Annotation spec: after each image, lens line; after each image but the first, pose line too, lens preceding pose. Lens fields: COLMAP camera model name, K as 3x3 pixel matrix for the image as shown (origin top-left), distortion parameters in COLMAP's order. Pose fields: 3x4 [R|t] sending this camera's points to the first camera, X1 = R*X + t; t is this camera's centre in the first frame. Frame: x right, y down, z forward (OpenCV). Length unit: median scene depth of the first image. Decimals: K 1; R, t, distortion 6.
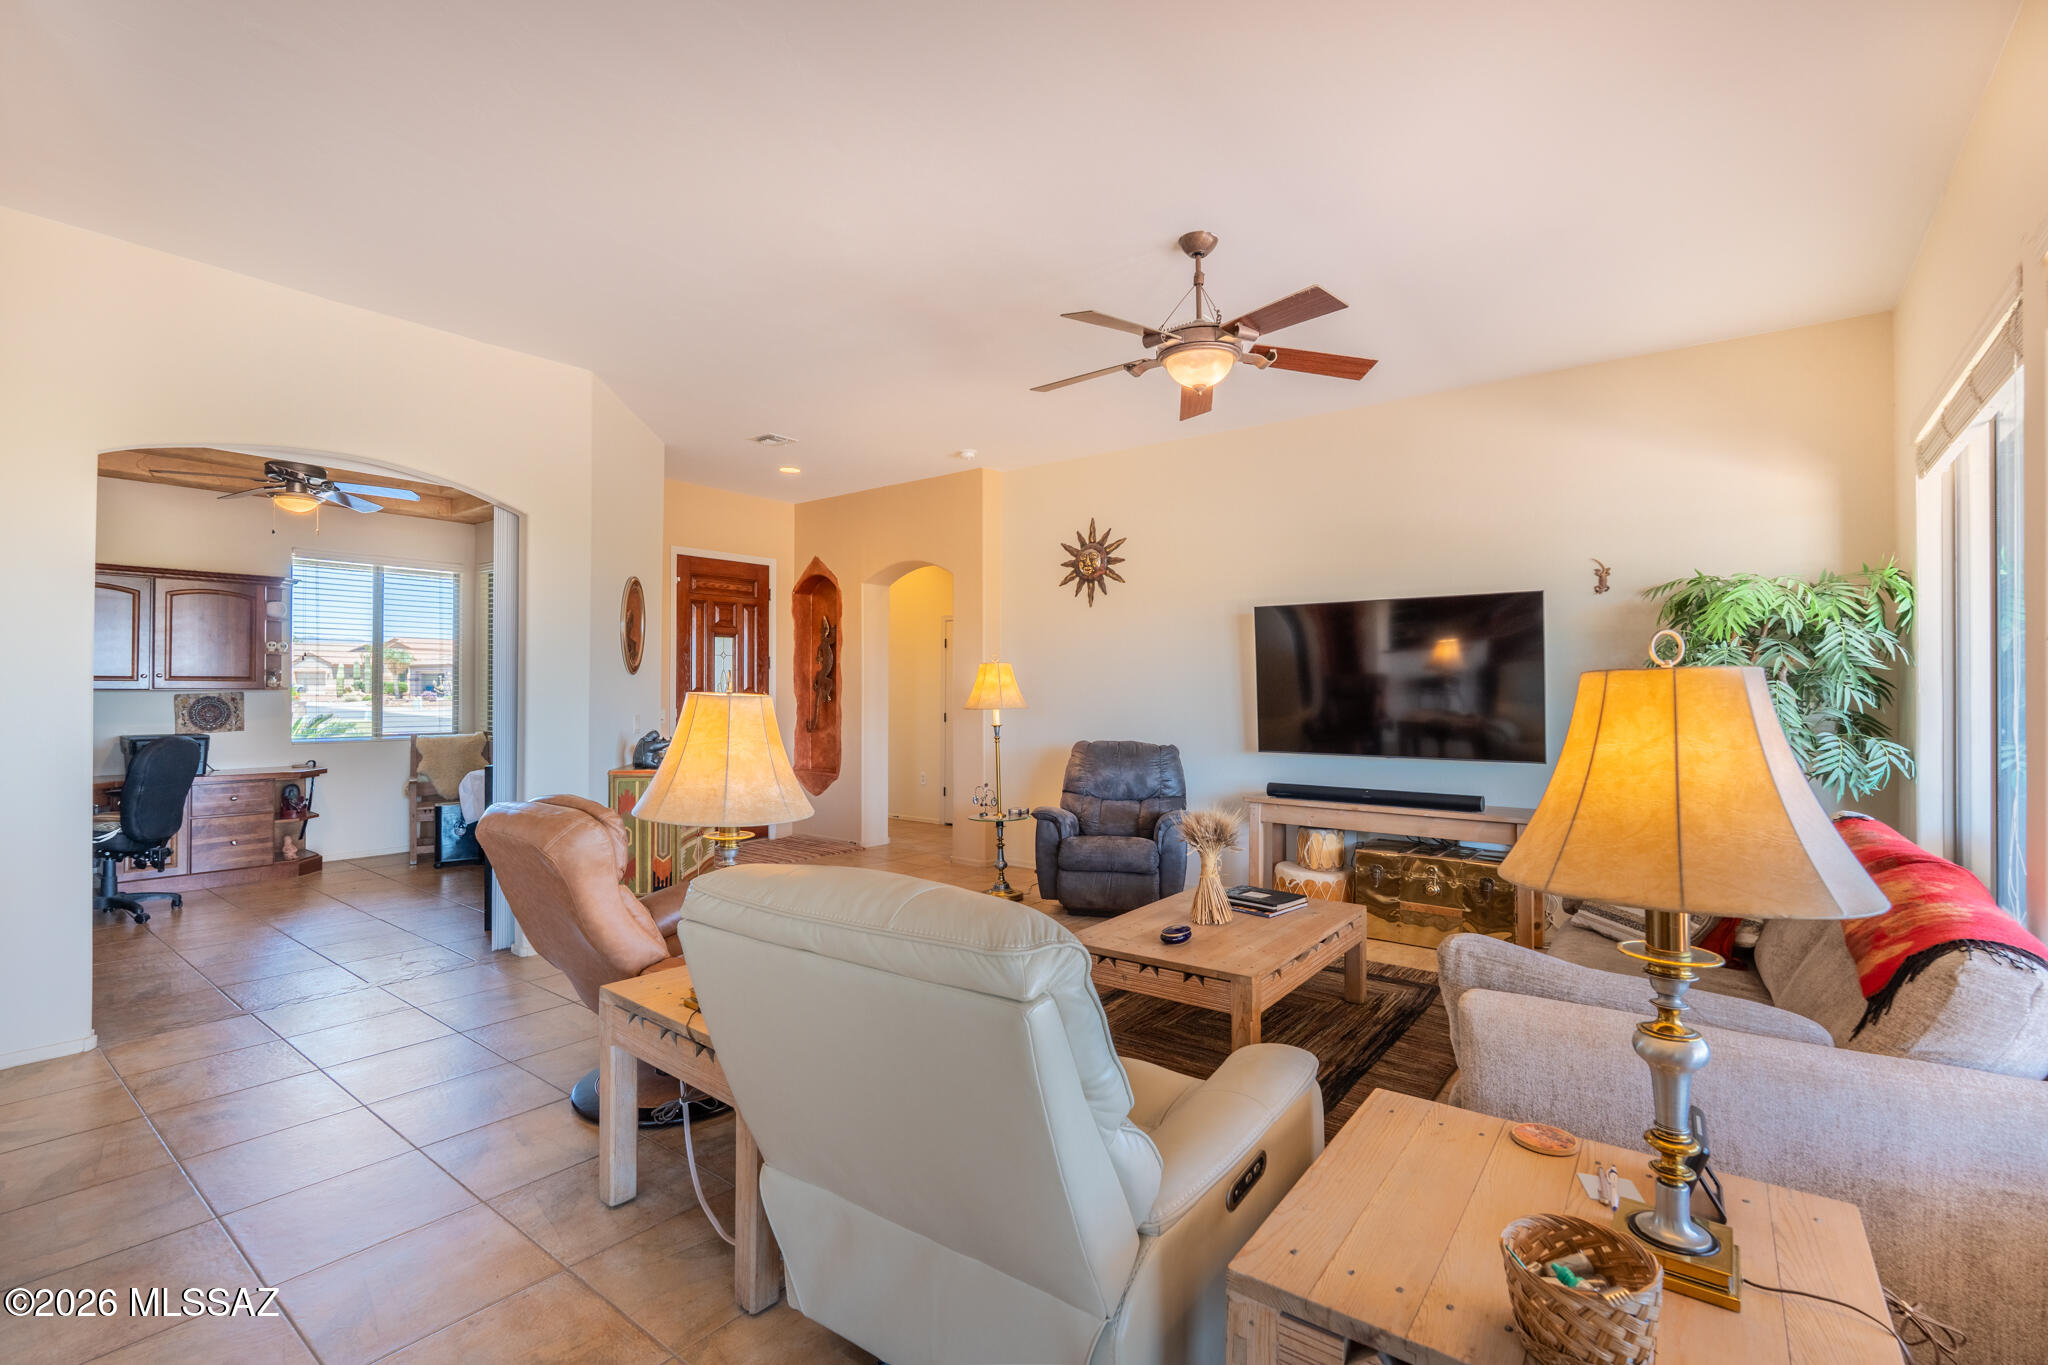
lens RADIAL K [[919.2, 0, 1024.0], [0, 919.2, 682.5], [0, 0, 1]] dist [-0.005943, 0.000180]
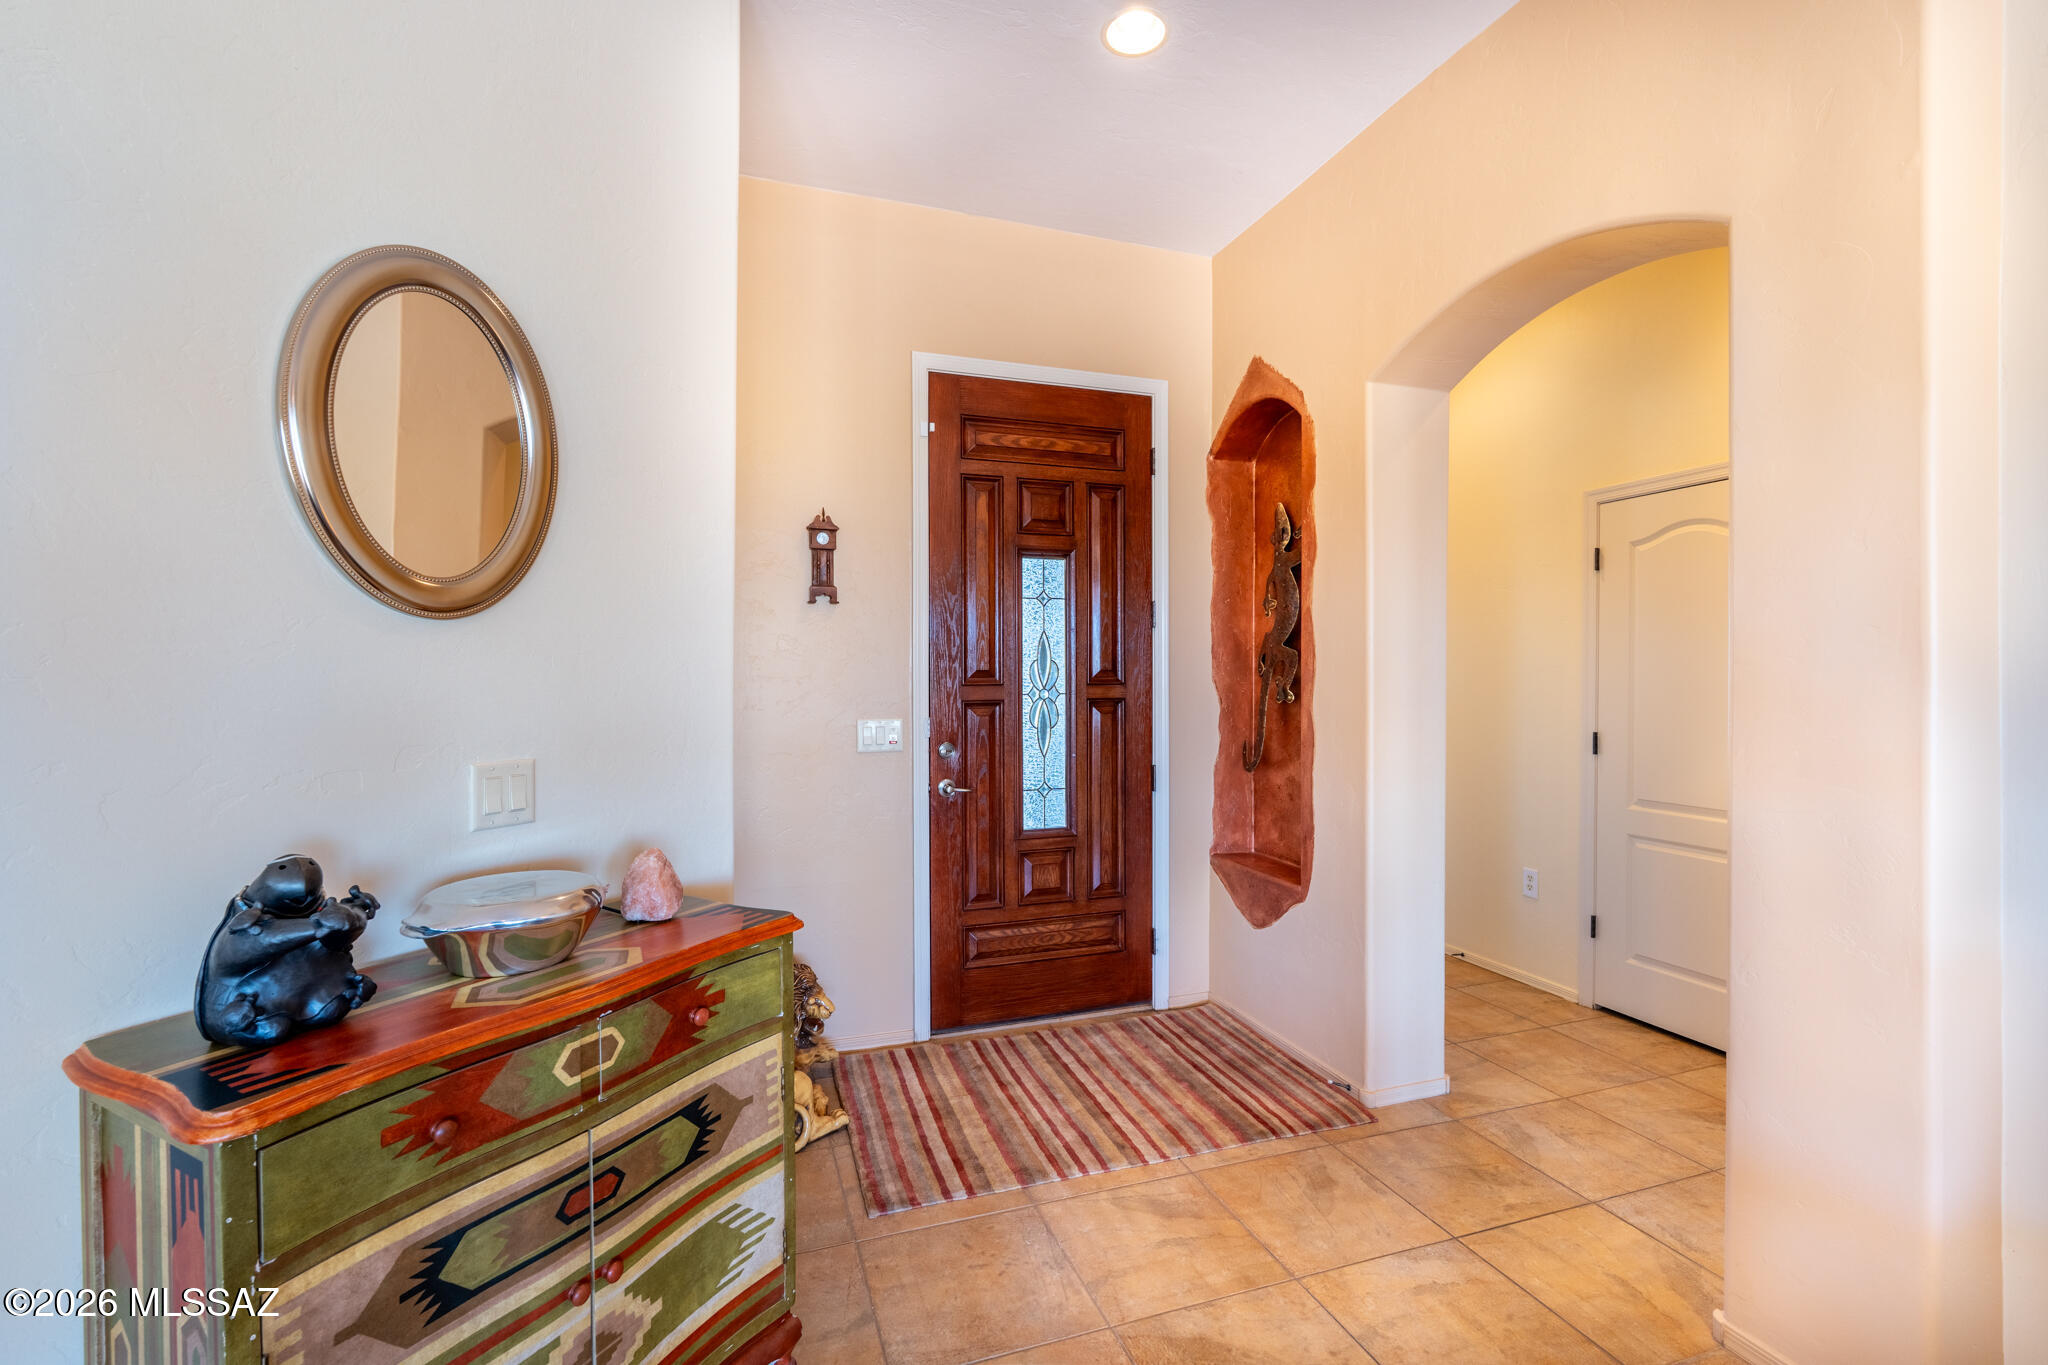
lens RADIAL K [[930.9, 0, 1024.0], [0, 930.9, 682.5], [0, 0, 1]] dist [0.023743, -0.000071]
pose [[0.841611, 0.001533, -0.540083, -0.086170], [0.006550, 0.999893, 0.013046, 0.005192], [0.540045, -0.014517, 0.841511, 0.590625]]
